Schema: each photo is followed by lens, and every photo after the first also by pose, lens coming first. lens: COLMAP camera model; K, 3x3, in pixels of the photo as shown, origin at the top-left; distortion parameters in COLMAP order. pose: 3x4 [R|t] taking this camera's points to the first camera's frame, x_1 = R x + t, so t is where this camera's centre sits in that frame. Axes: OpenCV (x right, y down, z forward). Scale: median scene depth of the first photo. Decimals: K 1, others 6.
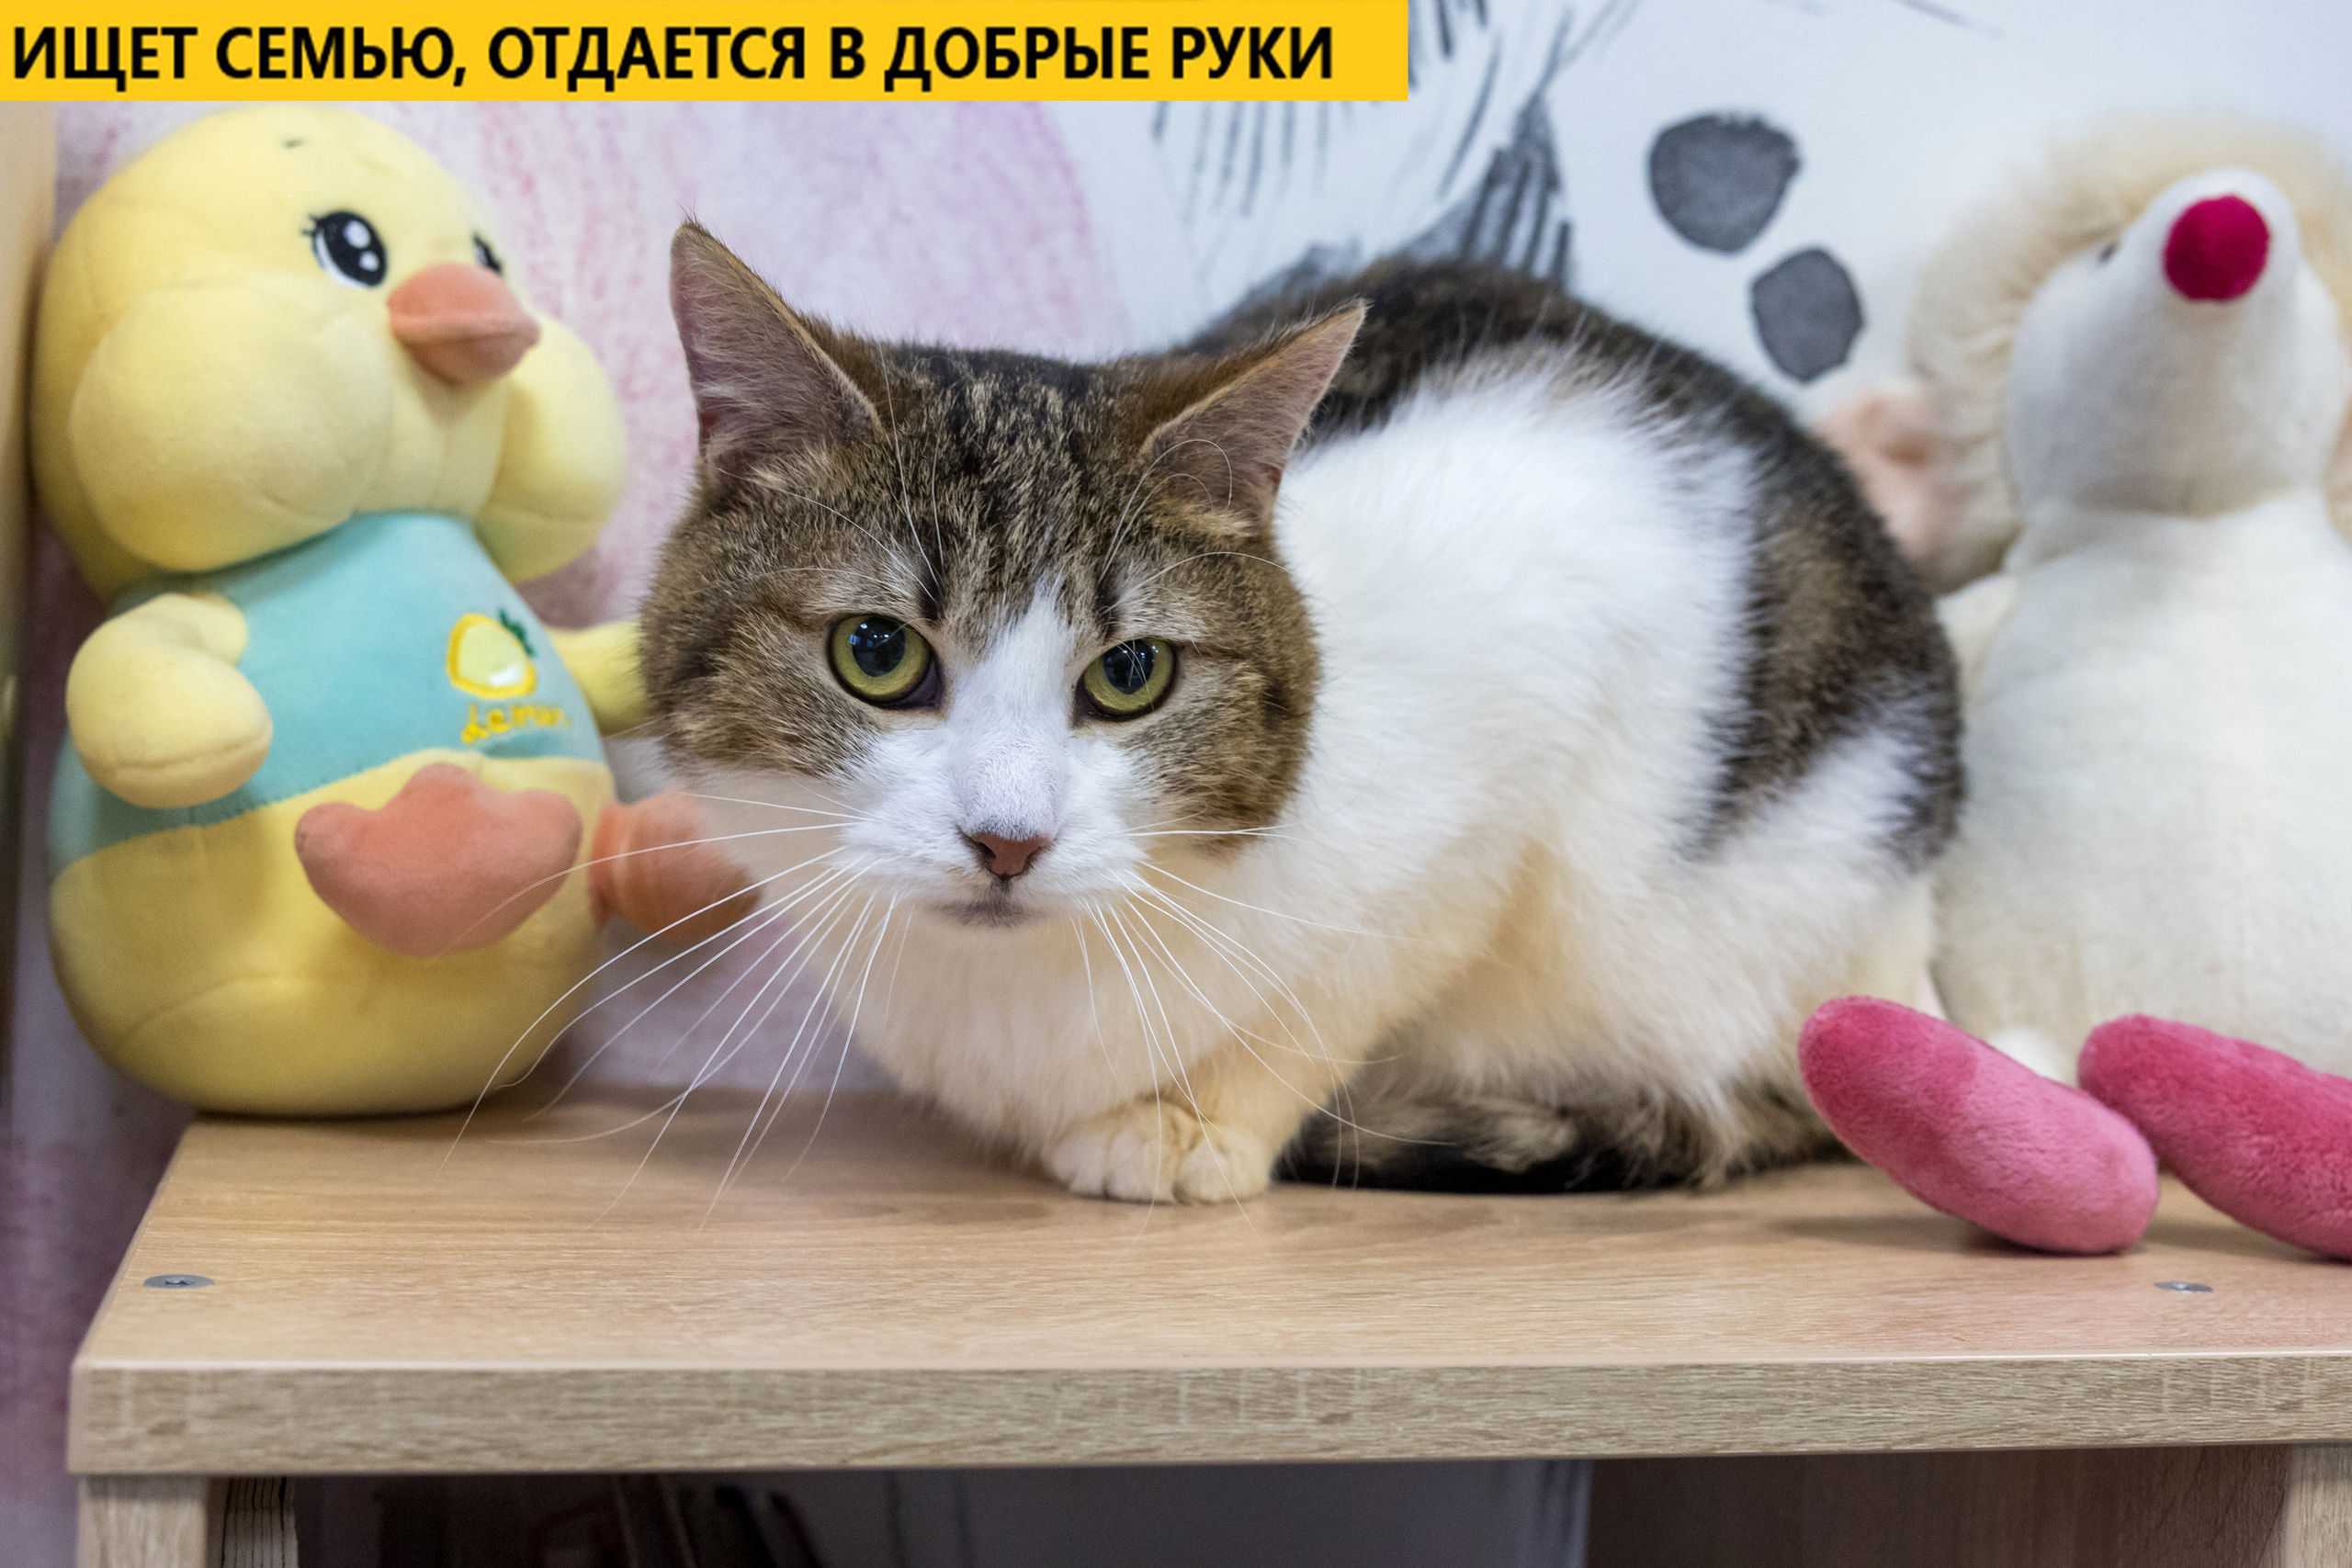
lens RADIAL K [[2935.8, 0, 1164.9], [0, 2935.8, 773.5], [0, 0, 1]] dist [-0.037574, 0.024409]
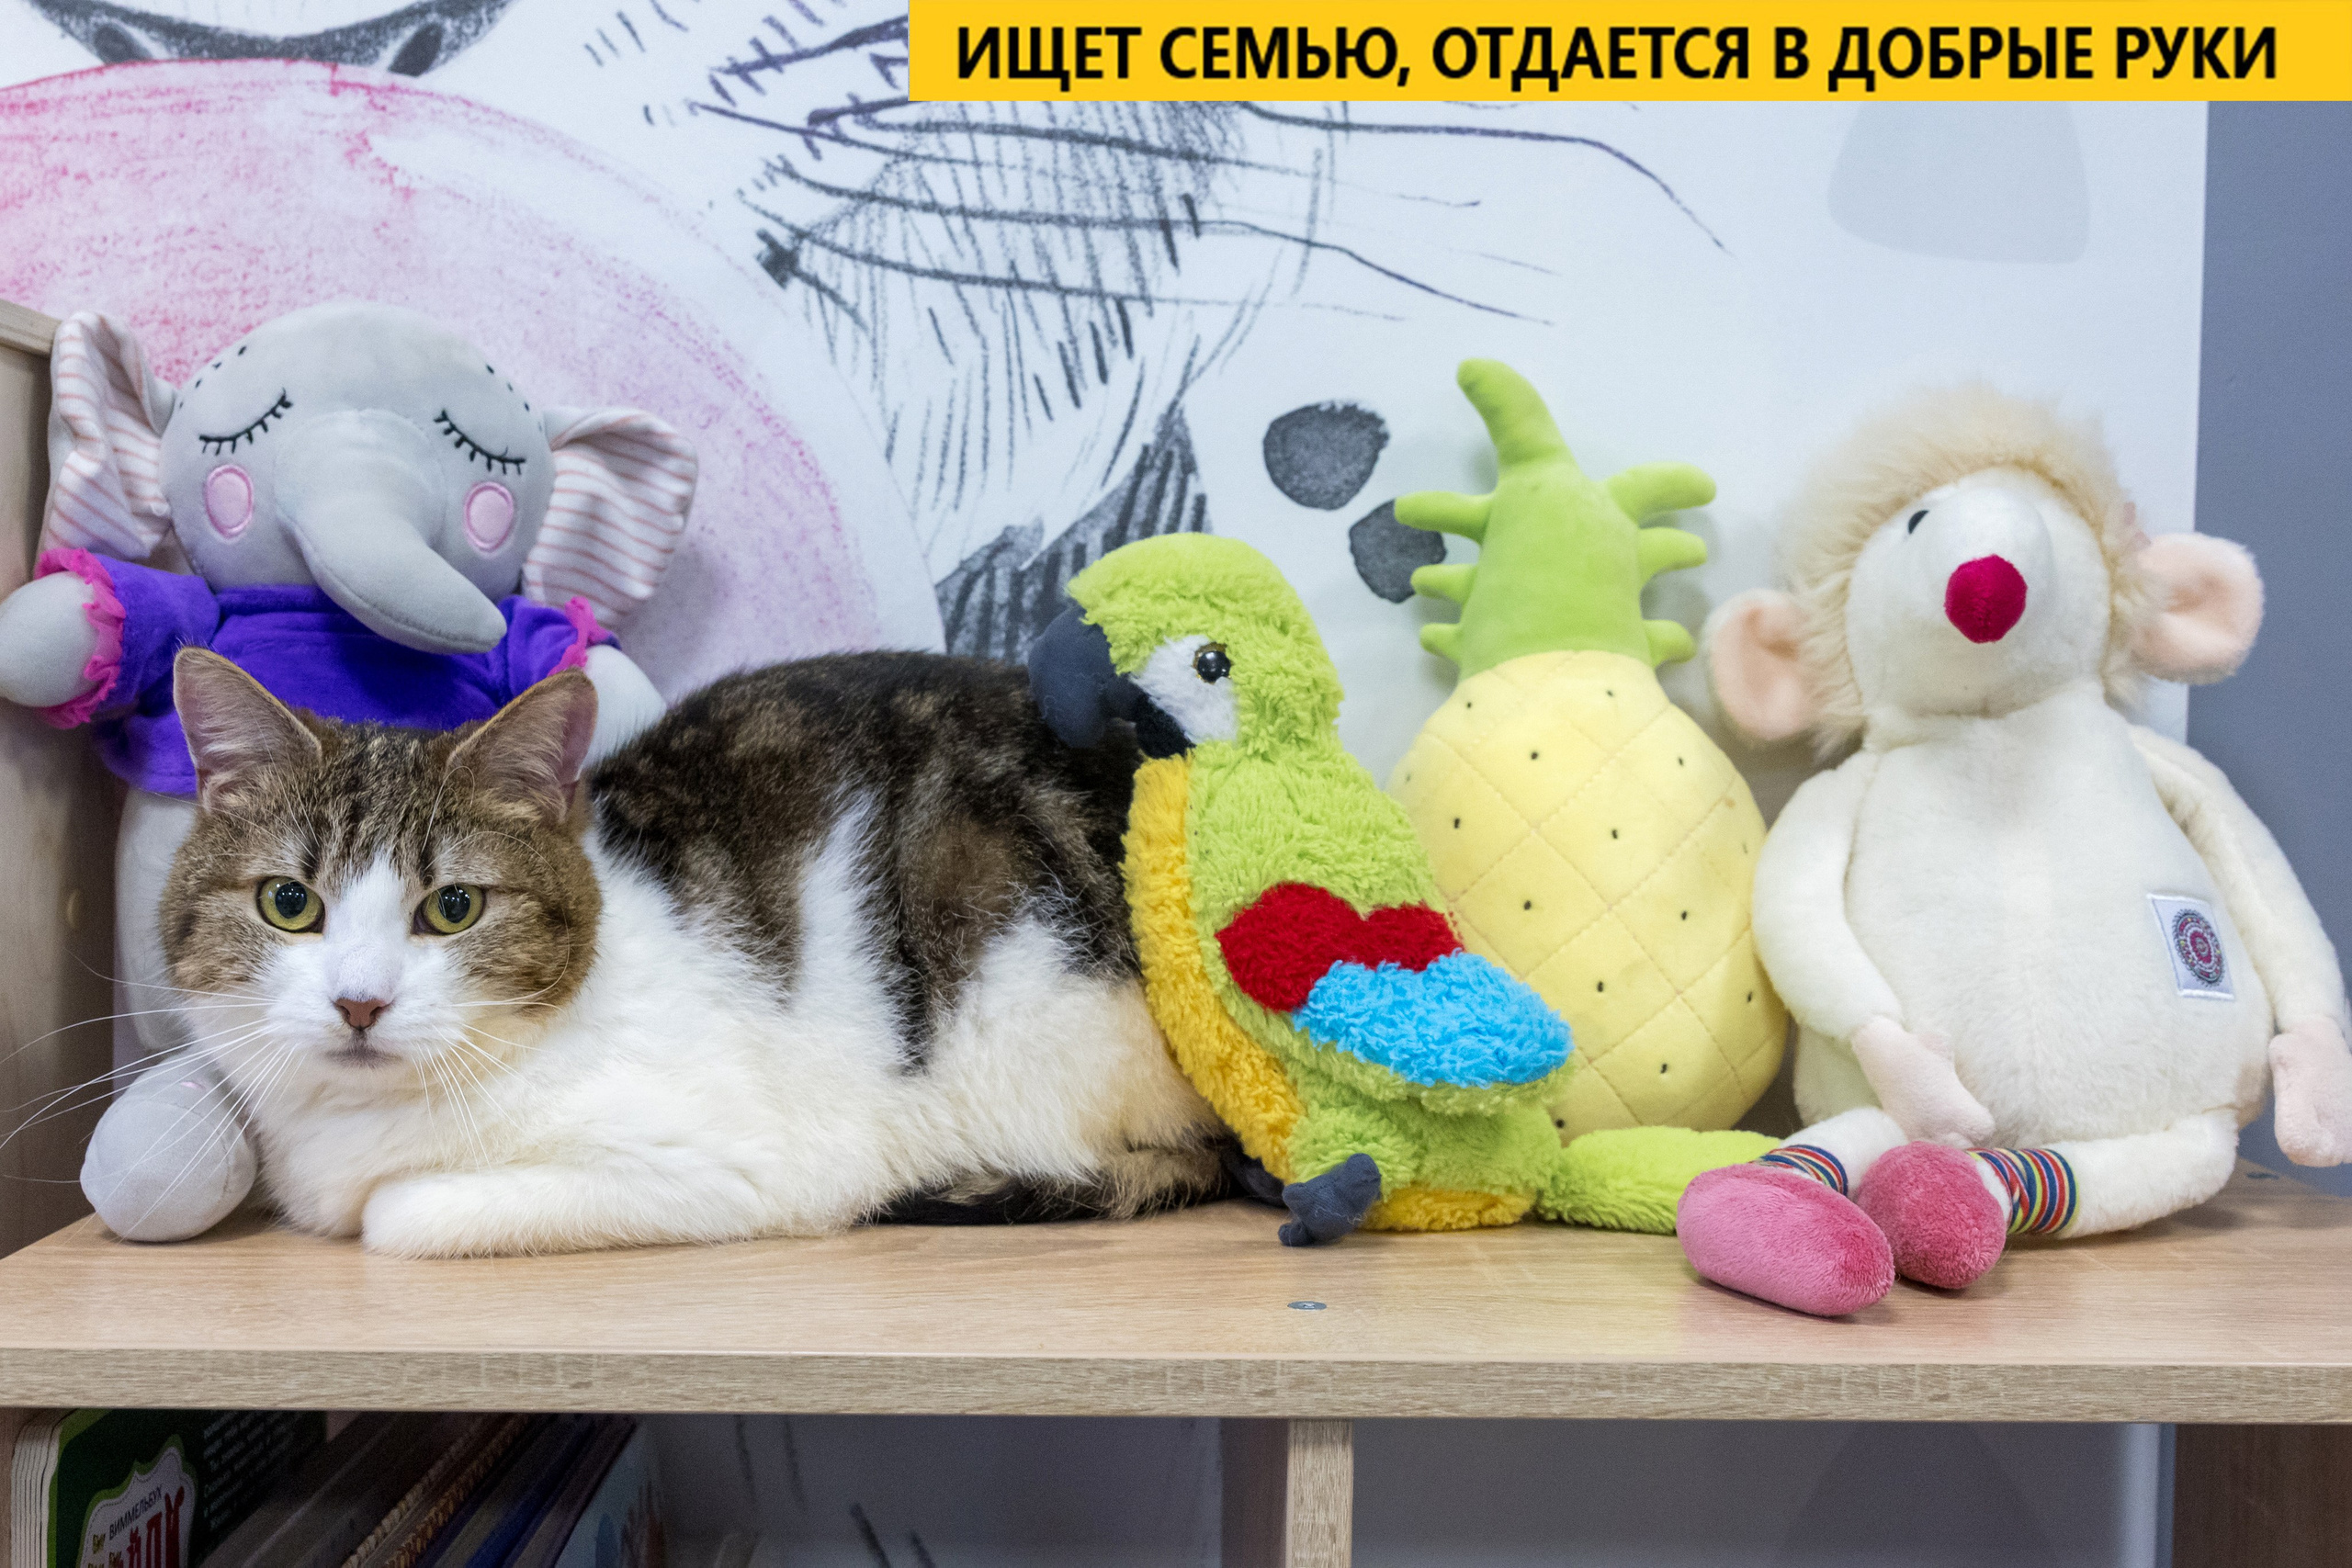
lens RADIAL K [[2632.7, 0, 1142.4], [0, 2632.7, 783.8], [0, 0, 1]] dist [0.011928, 0.008552]
pose [[0.968458, -0.030686, -0.247282, 0.652936], [0.032642, 0.999460, 0.003812, -0.097037], [0.247031, -0.011764, 0.968936, -0.299769]]
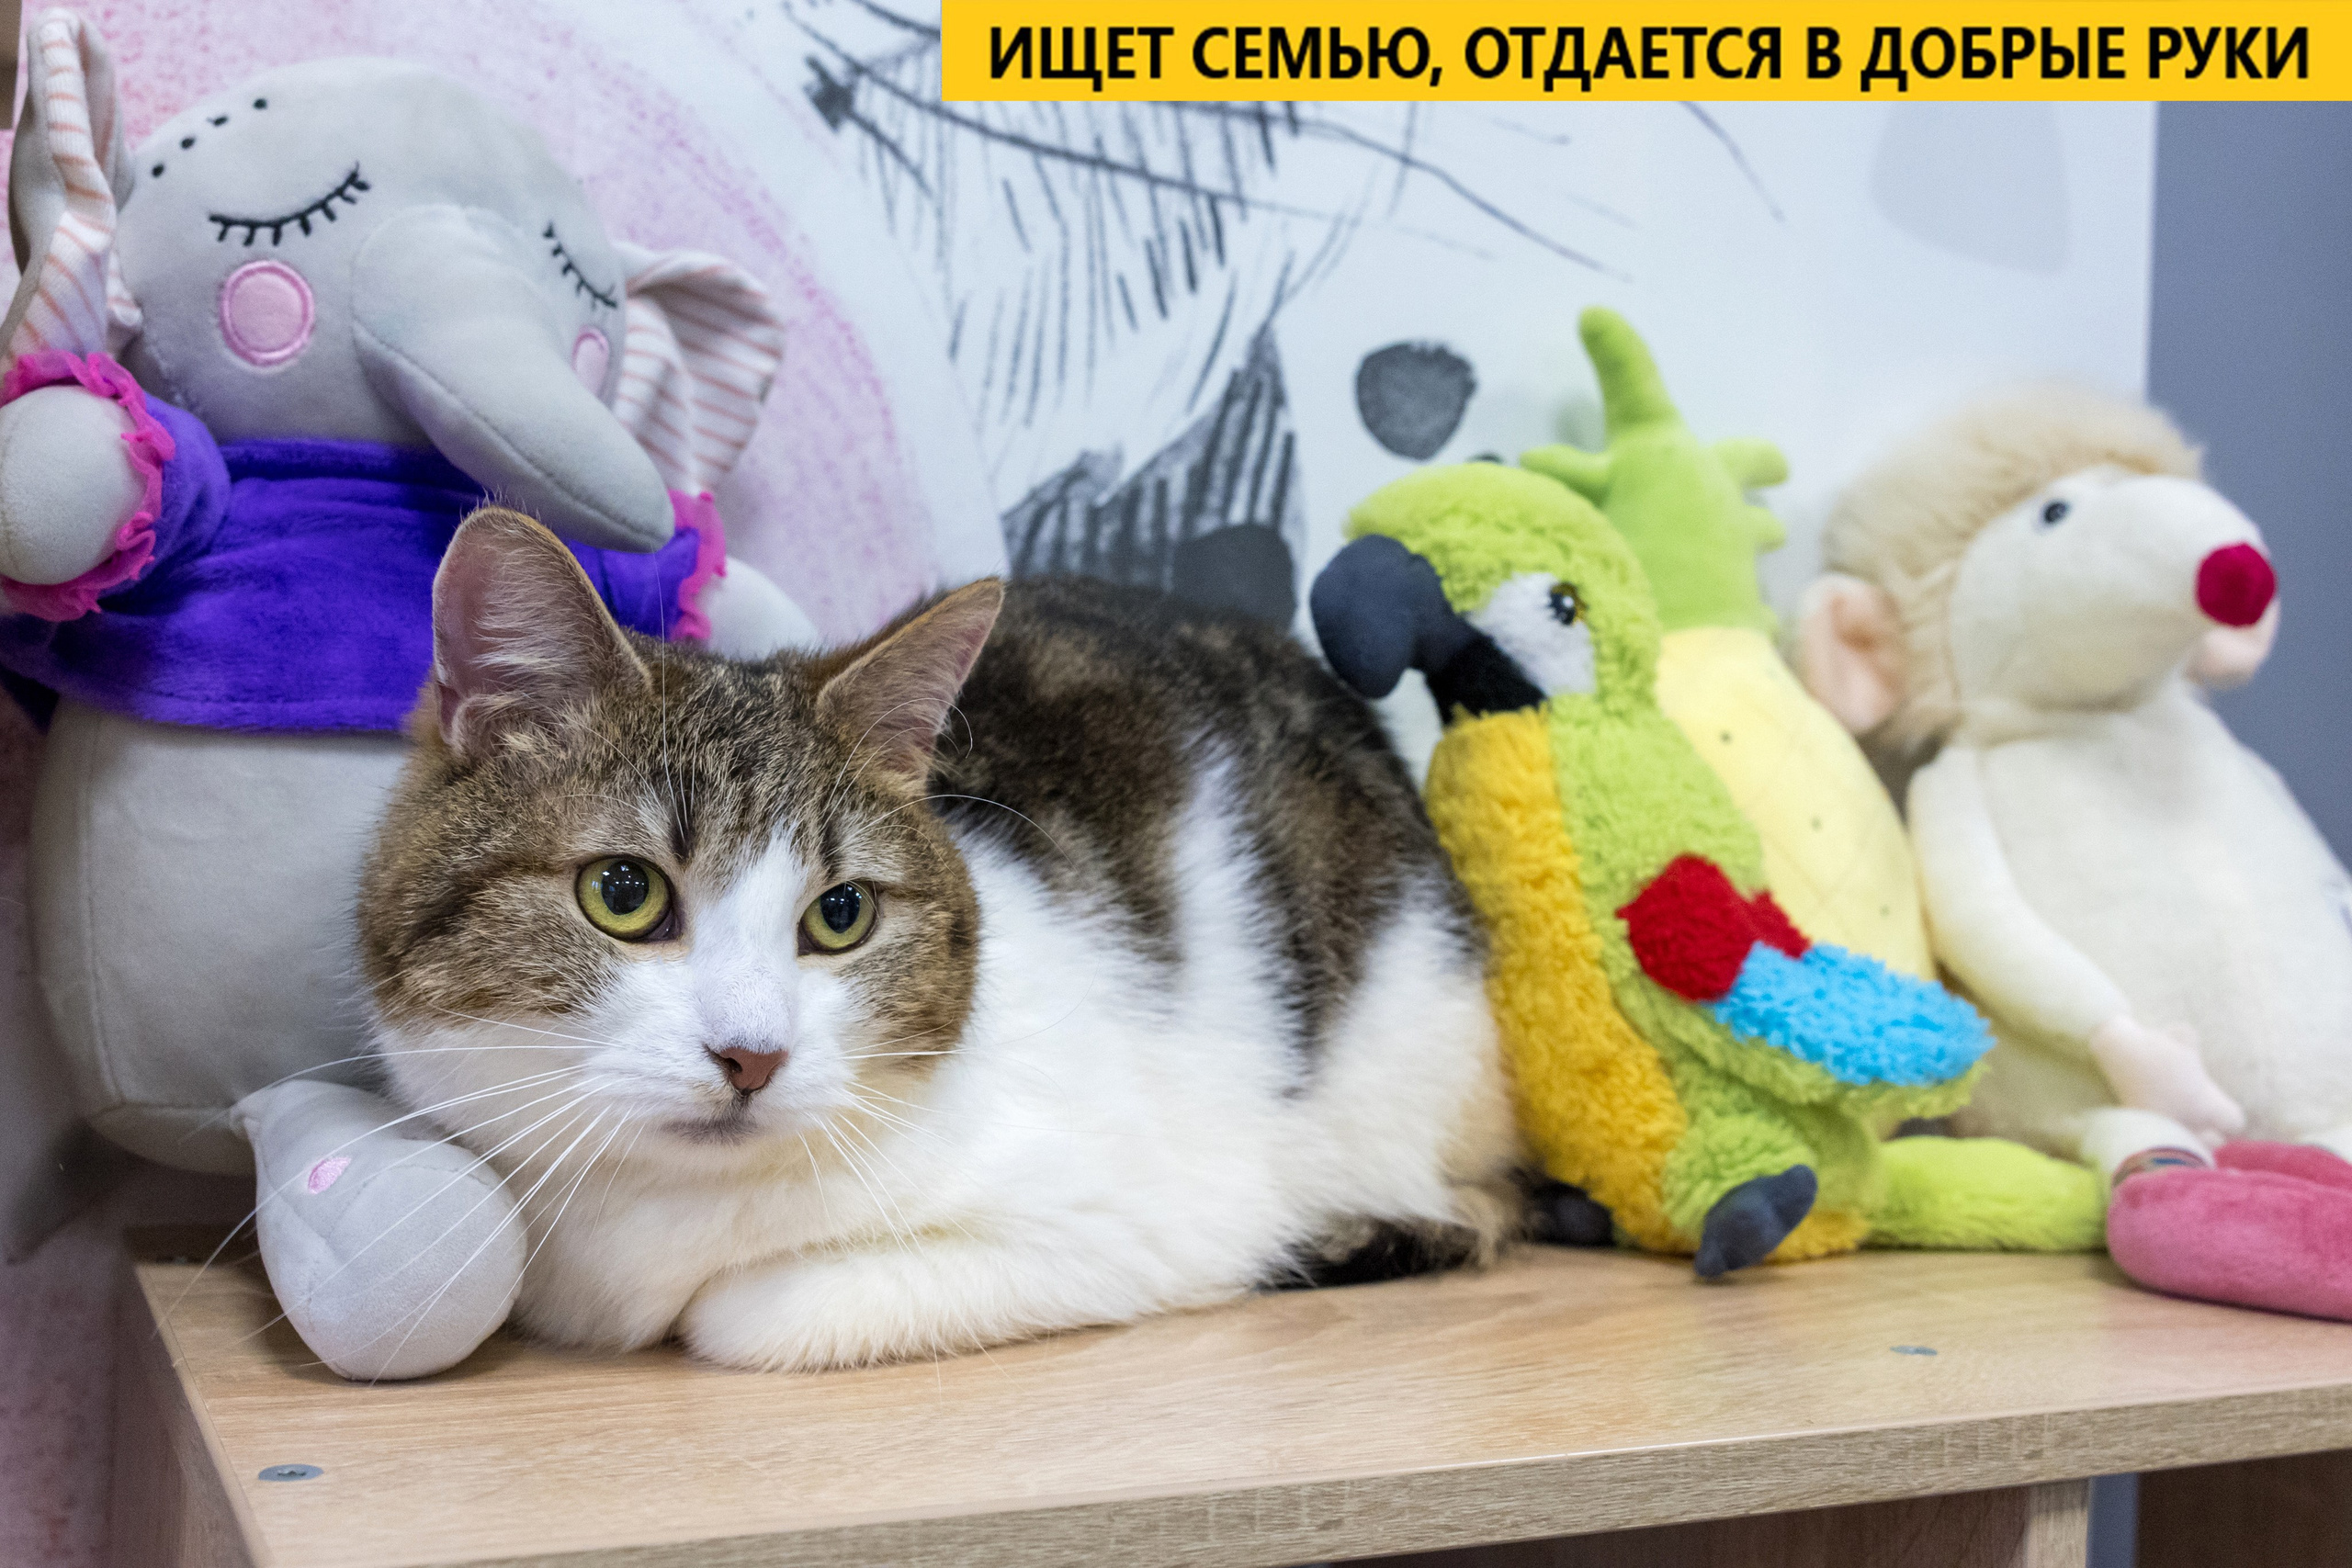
lens RADIAL K [[2596.9, 0, 1179.6], [0, 2596.9, 779.4], [0, 0, 1]] dist [0.007815, 0.006406]
pose [[0.980232, -0.011742, 0.197503, -0.182659], [0.014185, 0.999839, -0.010960, -0.061992], [-0.197343, 0.013545, 0.980241, -0.015834]]
